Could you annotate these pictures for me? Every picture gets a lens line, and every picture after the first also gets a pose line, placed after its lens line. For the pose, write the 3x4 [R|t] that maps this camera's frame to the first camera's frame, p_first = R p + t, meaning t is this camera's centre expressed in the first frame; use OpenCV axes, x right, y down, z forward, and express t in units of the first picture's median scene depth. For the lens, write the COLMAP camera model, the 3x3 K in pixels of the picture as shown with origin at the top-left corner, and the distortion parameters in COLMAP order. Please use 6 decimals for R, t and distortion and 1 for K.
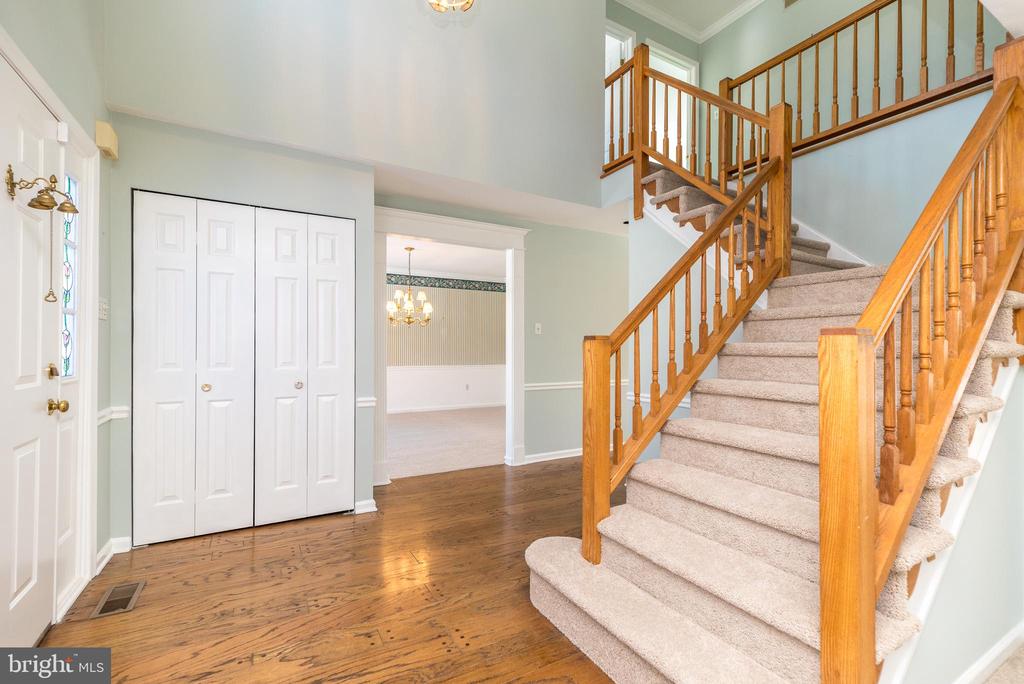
lens RADIAL K [[449.4, 0, 512.3], [0, 449.4, 344.8], [0, 0, 1]] dist [0.007808, 0.000419]
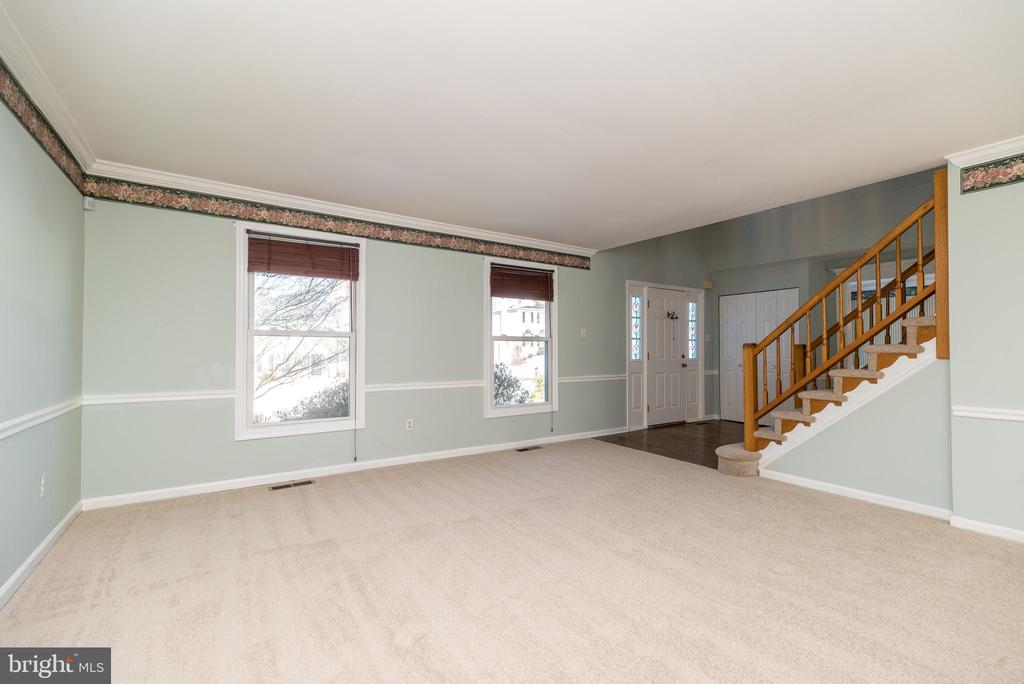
lens RADIAL K [[449.4, 0, 512.3], [0, 449.4, 344.8], [0, 0, 1]] dist [0.007808, 0.000419]
pose [[0.068827, -0.016302, -0.997495, 1.920350], [0.007399, 0.999847, -0.015830, 0.006686], [0.997601, -0.006291, 0.068937, -0.512788]]
